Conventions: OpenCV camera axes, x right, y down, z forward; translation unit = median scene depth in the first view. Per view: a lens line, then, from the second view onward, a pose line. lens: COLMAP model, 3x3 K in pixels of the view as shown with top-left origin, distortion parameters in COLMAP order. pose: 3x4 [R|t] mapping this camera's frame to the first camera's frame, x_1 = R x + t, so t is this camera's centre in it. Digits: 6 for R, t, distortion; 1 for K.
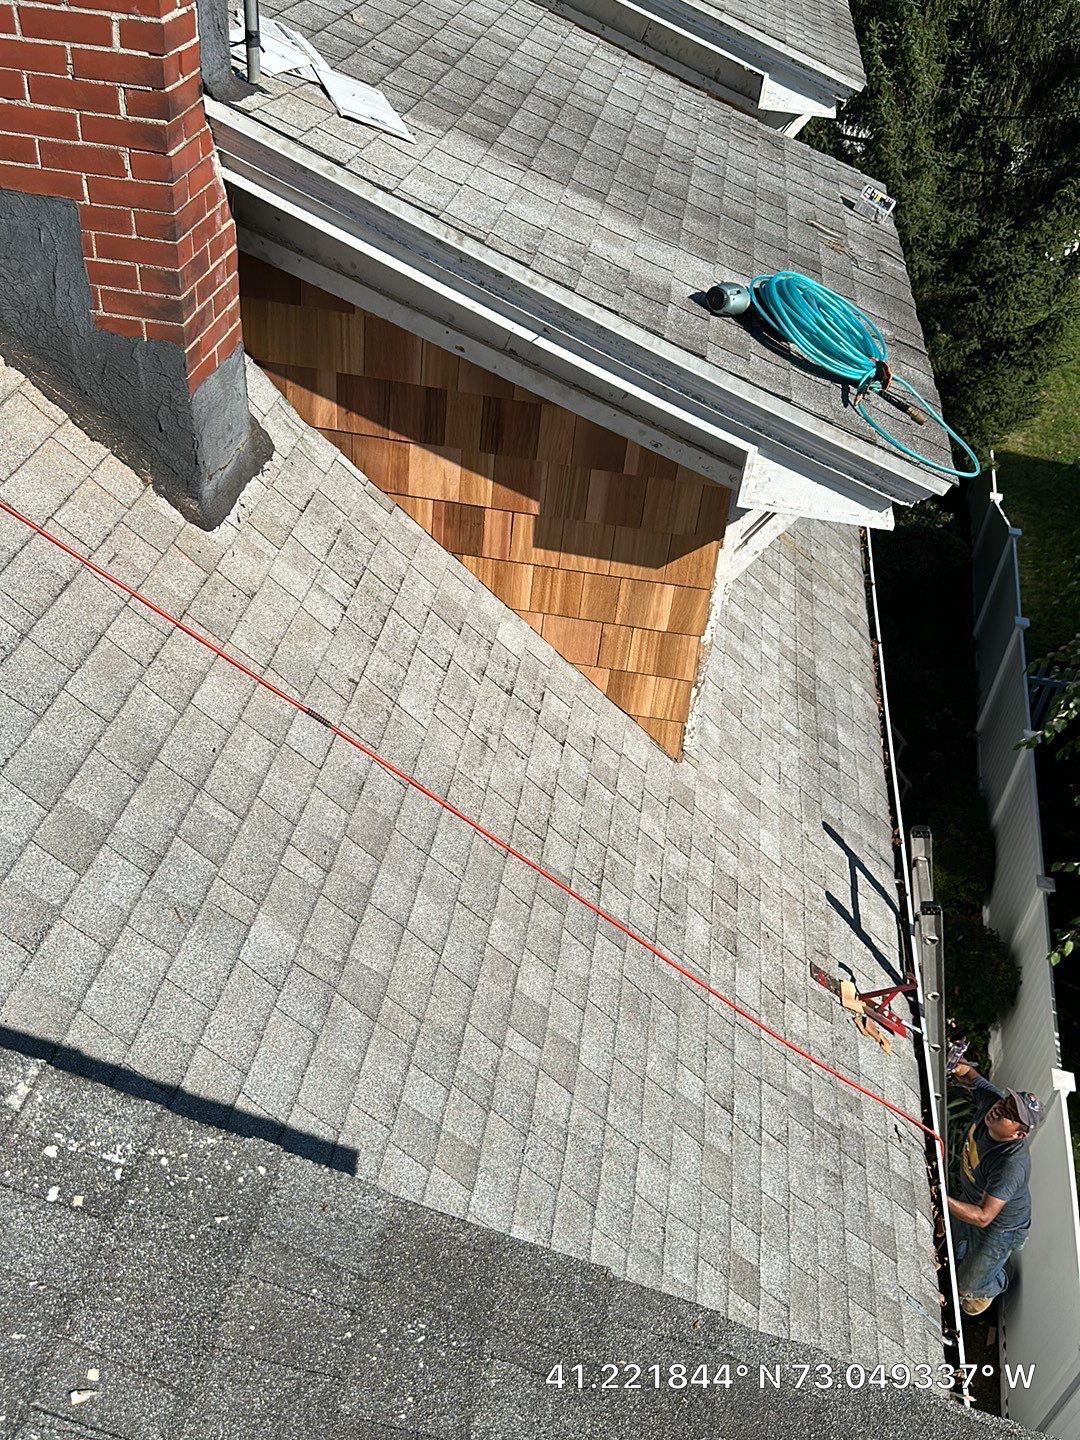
lens RADIAL K [[1305.4, 0, 540.0], [0, 1305.4, 720.0], [0, 0, 1]] dist [0.203214, -0.445876]
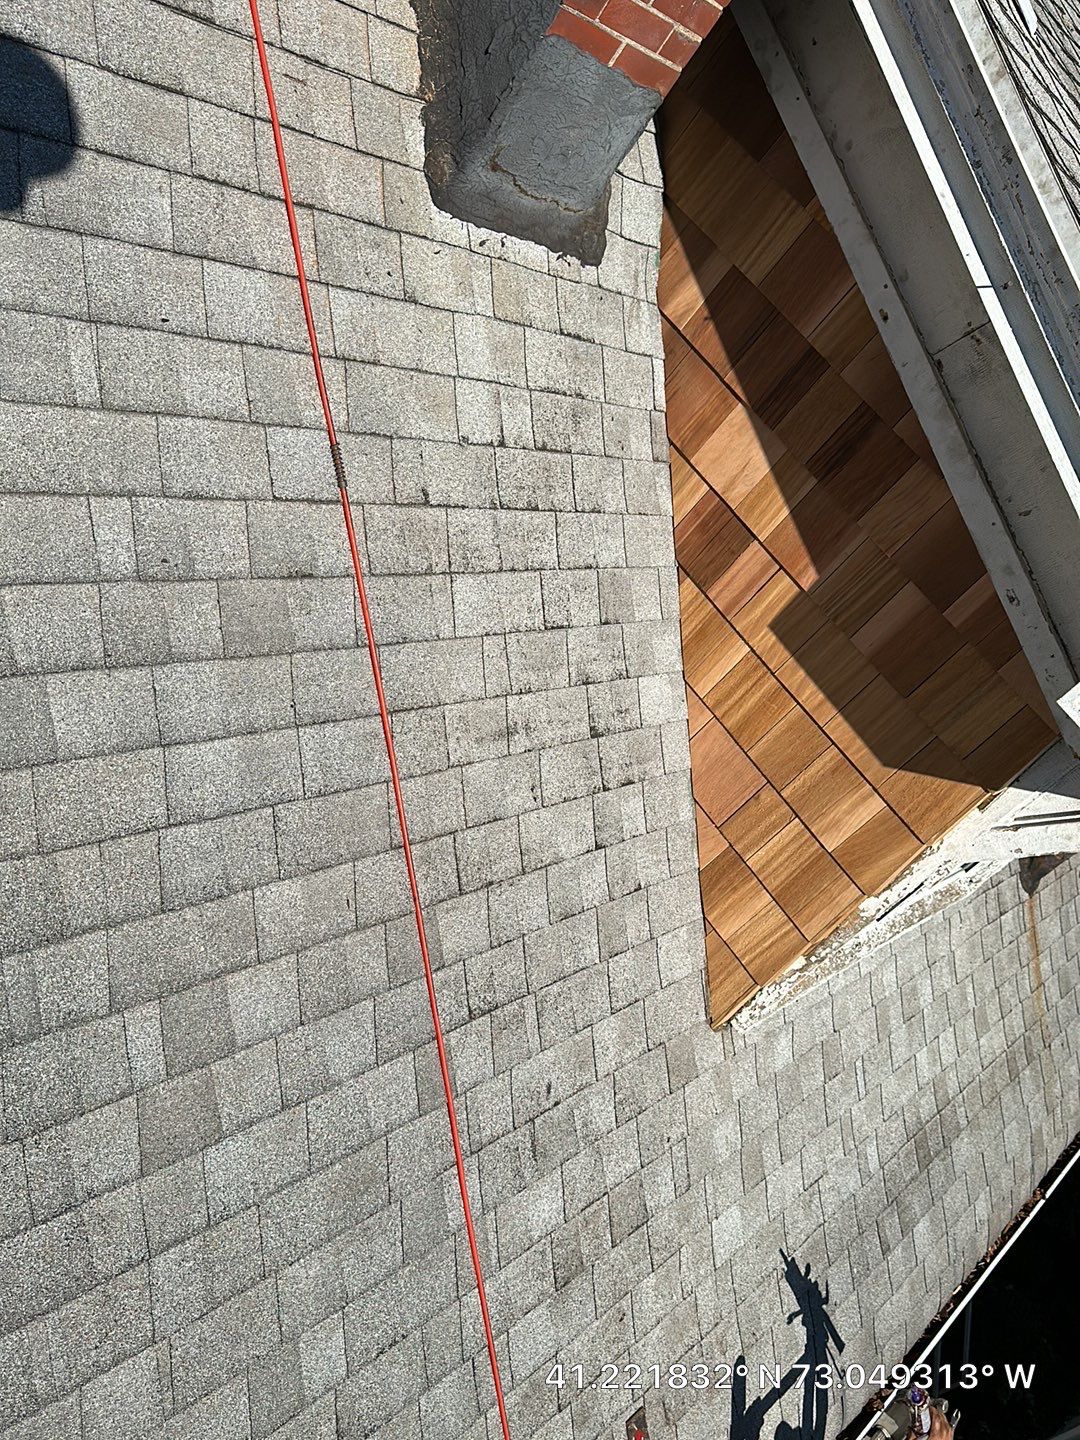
lens RADIAL K [[1305.4, 0, 540.0], [0, 1305.4, 720.0], [0, 0, 1]] dist [0.203214, -0.445876]
pose [[0.696060, 0.670365, -0.257122, 0.130751], [-0.711677, 0.691548, -0.123601, 0.080663], [0.094955, 0.269021, 0.958442, 0.342953]]
